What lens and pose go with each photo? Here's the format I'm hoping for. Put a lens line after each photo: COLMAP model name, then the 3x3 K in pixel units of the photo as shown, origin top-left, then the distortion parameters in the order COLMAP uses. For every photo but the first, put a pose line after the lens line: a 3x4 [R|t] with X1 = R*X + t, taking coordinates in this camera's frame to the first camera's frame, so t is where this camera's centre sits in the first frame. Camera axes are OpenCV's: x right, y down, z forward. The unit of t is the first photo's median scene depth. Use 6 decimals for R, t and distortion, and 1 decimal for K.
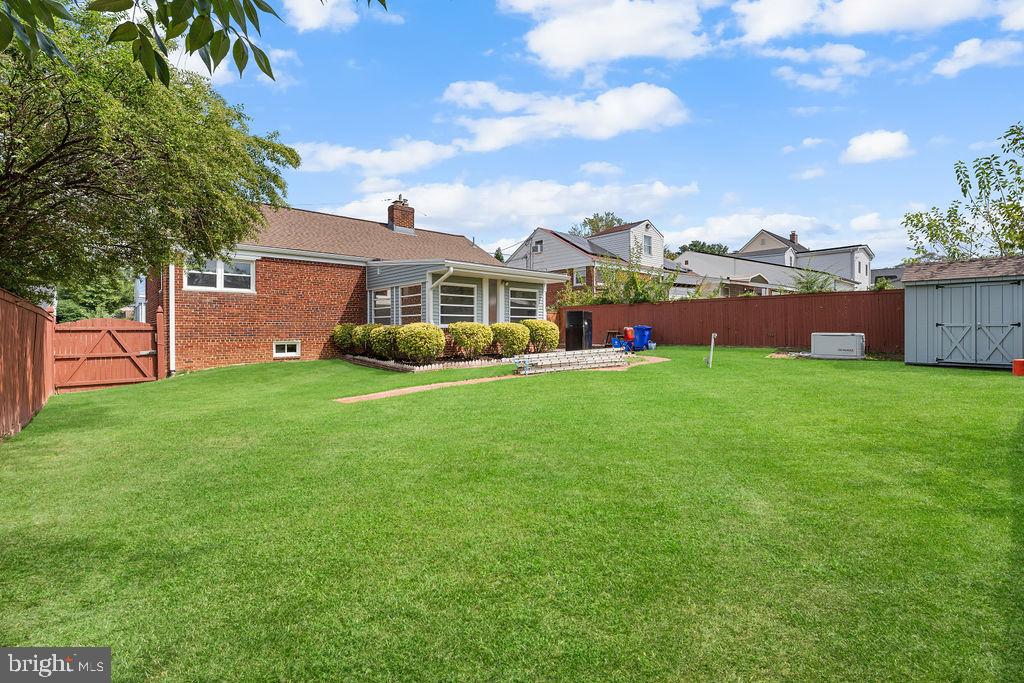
lens RADIAL K [[459.2, 0, 532.8], [0, 459.2, 319.3], [0, 0, 1]] dist [-0.011171, -0.000192]
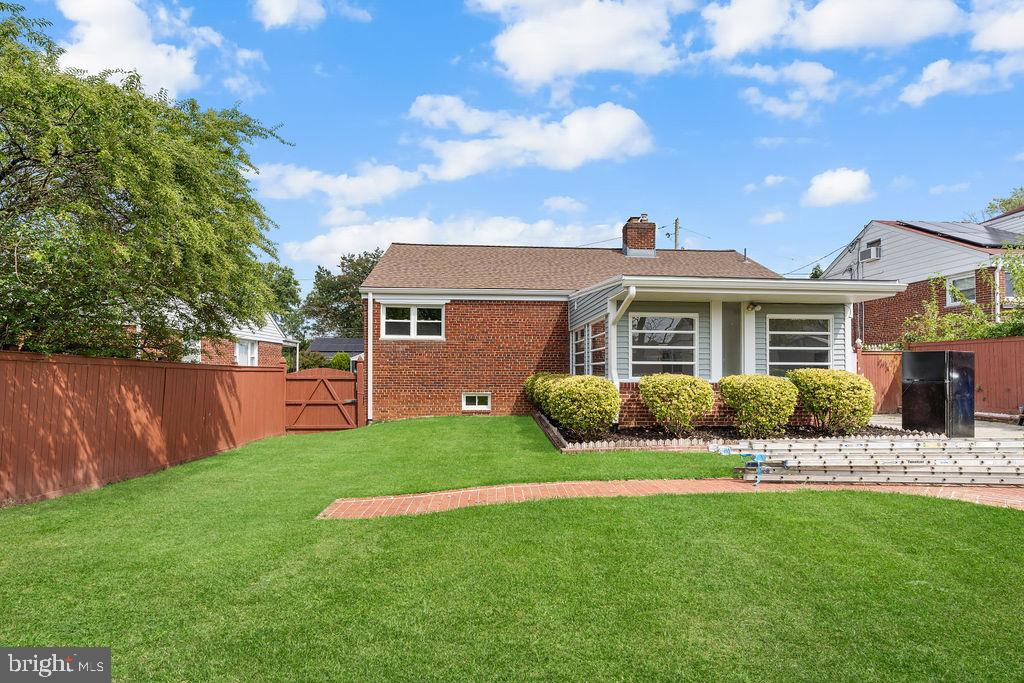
lens RADIAL K [[464.5, 0, 500.1], [0, 464.5, 356.4], [0, 0, 1]] dist [-0.002084, -0.000457]
pose [[0.753664, -0.013438, -0.657122, 0.087738], [0.005919, 0.999889, -0.013659, -0.009724], [0.657233, 0.006405, 0.753660, 0.350418]]
